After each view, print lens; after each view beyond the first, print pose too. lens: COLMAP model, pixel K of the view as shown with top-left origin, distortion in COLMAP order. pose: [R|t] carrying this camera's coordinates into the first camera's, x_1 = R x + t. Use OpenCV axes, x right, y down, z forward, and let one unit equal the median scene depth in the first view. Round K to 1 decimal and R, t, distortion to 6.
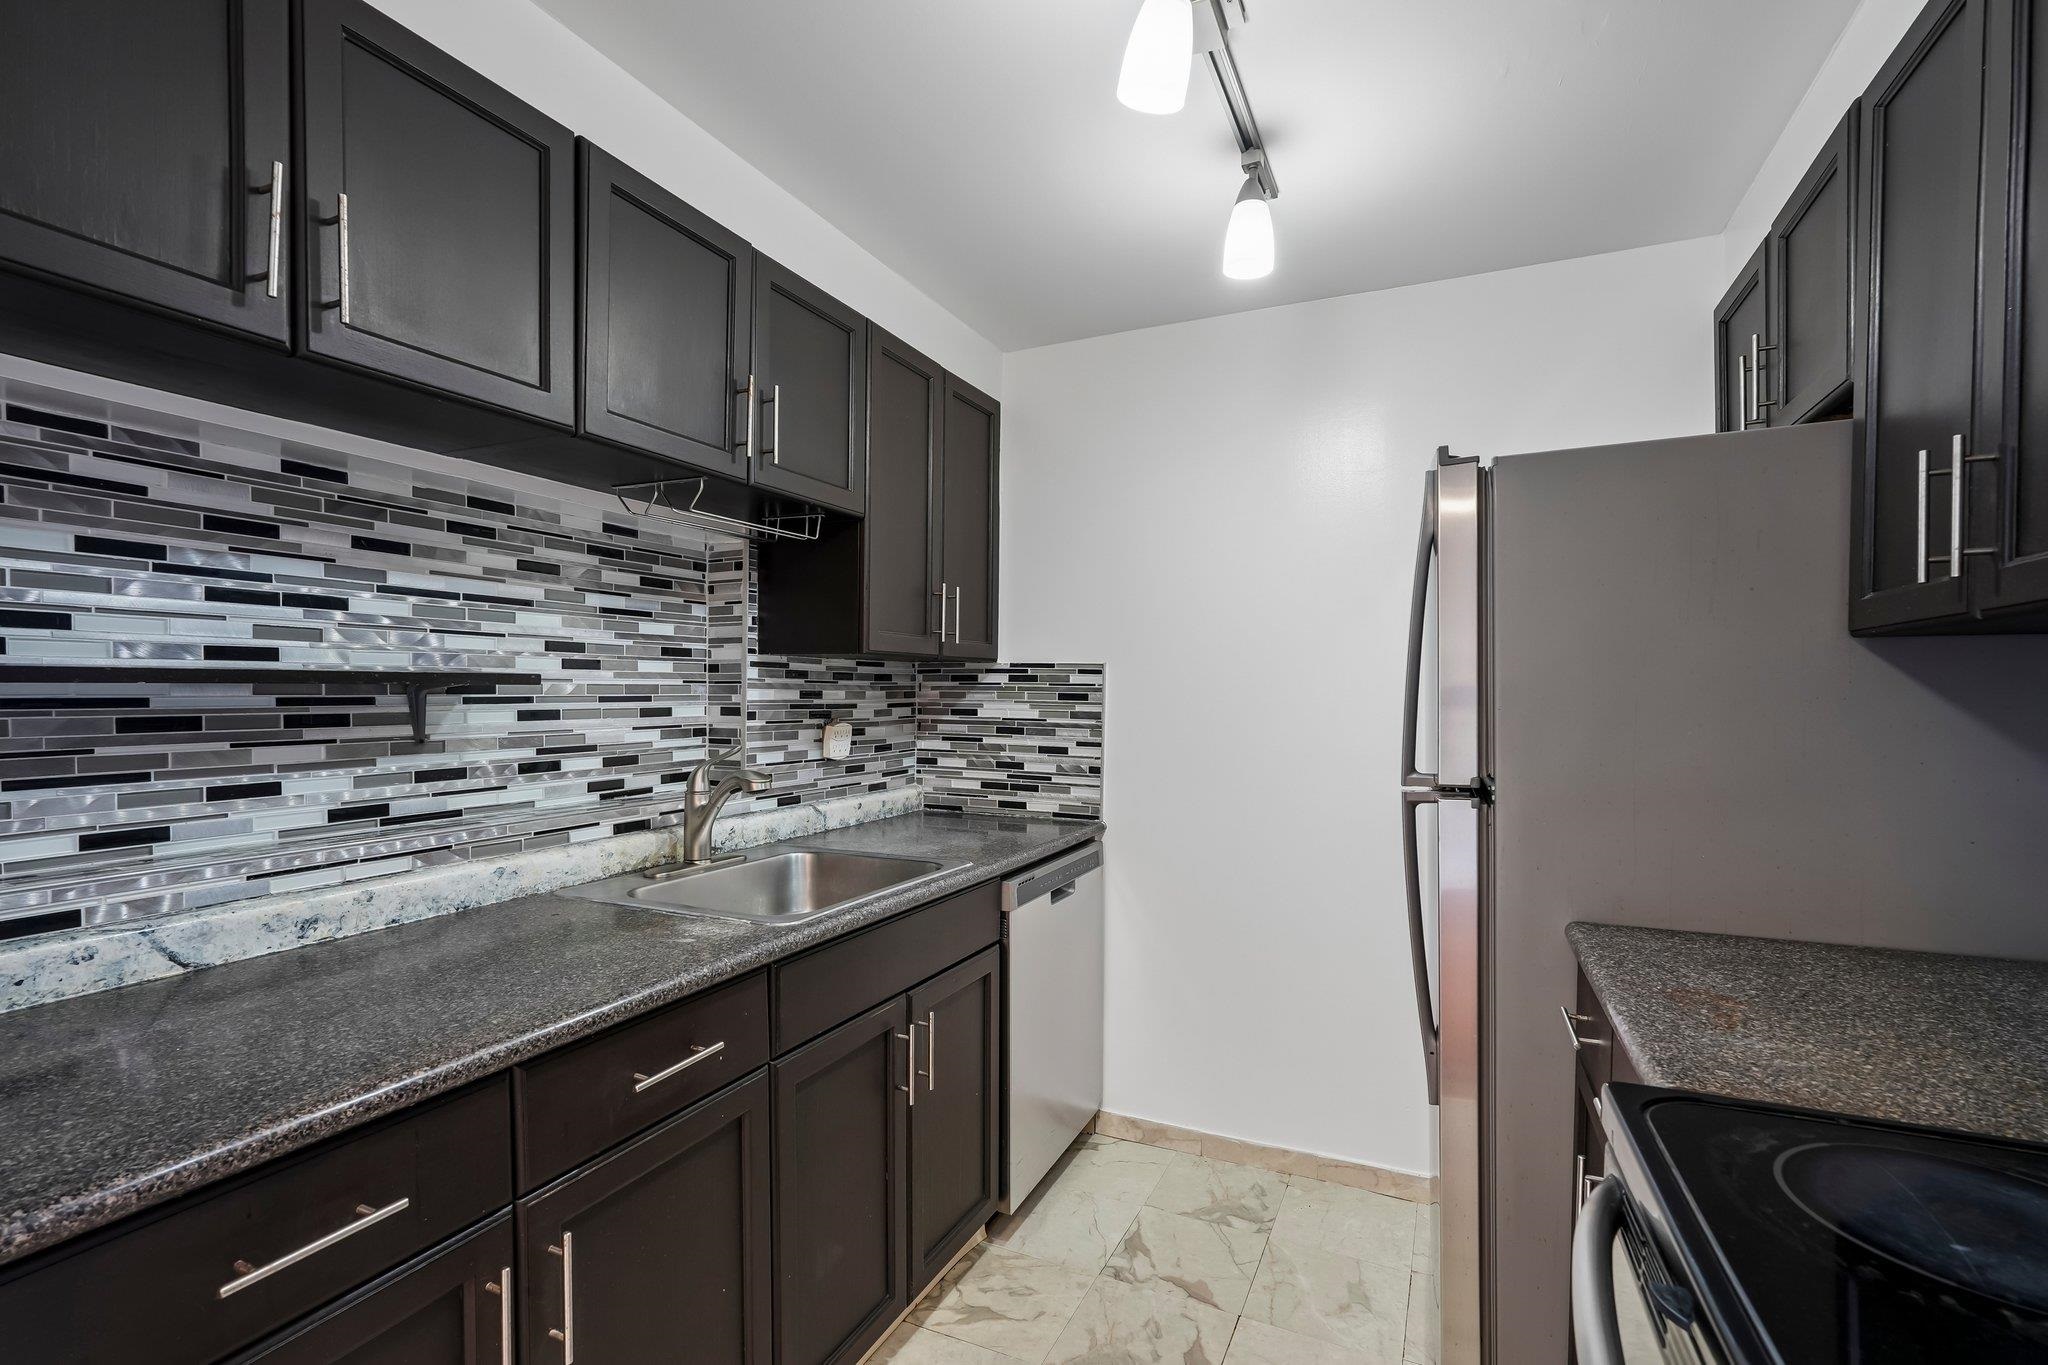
lens RADIAL K [[936.5, 0, 1020.8], [0, 936.5, 671.9], [0, 0, 1]] dist [-0.008501, 0.000406]
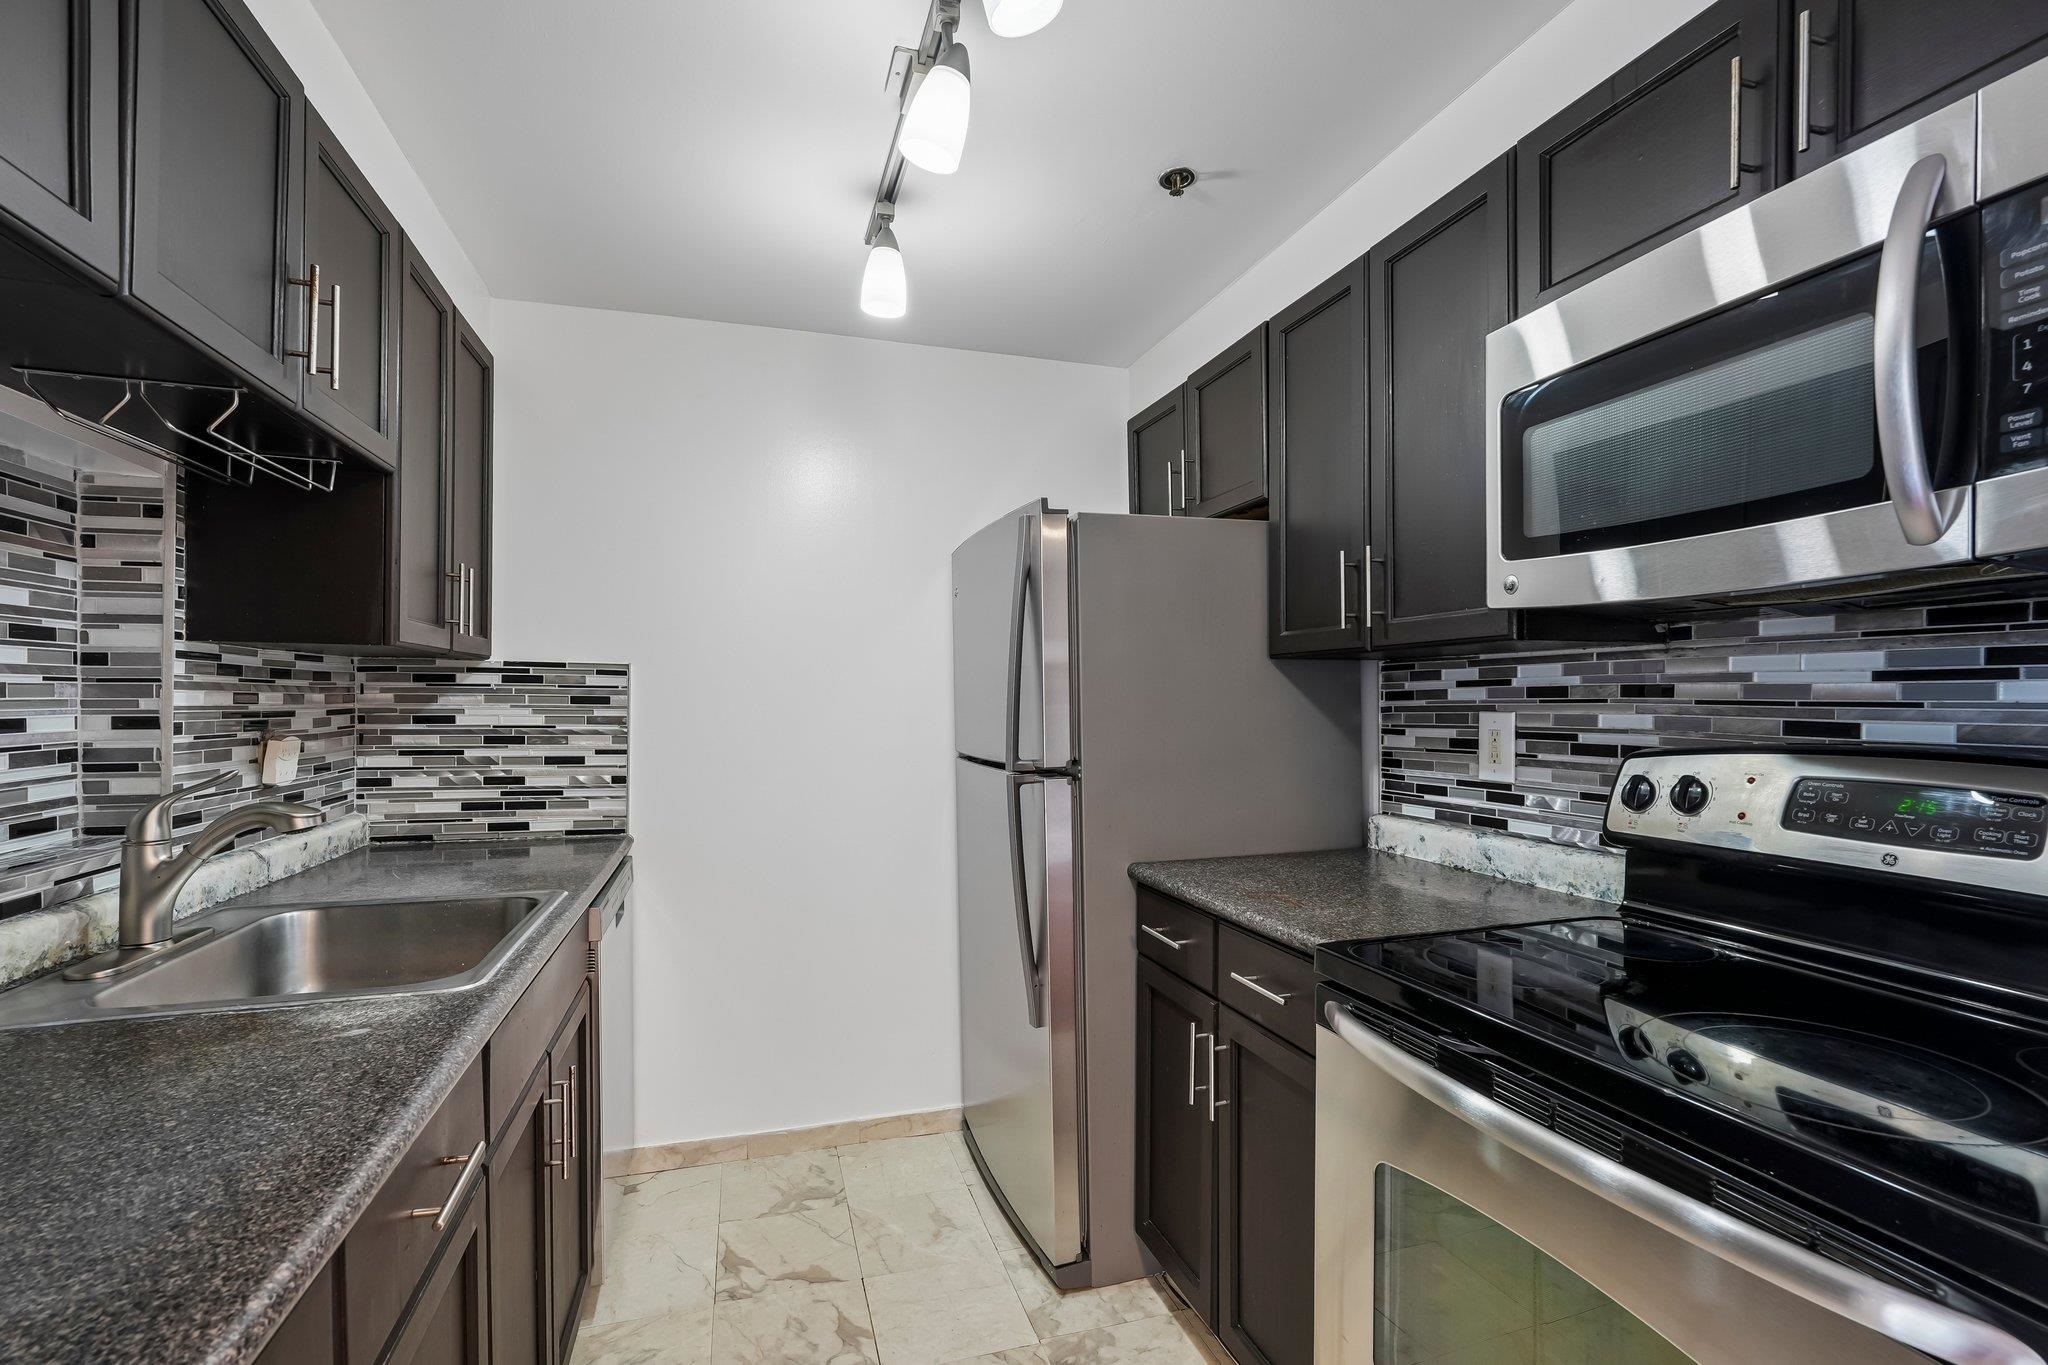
lens RADIAL K [[927.0, 0, 1026.2], [0, 927.0, 660.0], [0, 0, 1]] dist [-0.009883, 0.006166]
pose [[0.740837, 0.024733, 0.671230, -0.257915], [-0.012648, 0.999658, -0.022875, 0.003276], [-0.671566, 0.008457, 0.740897, 0.061686]]
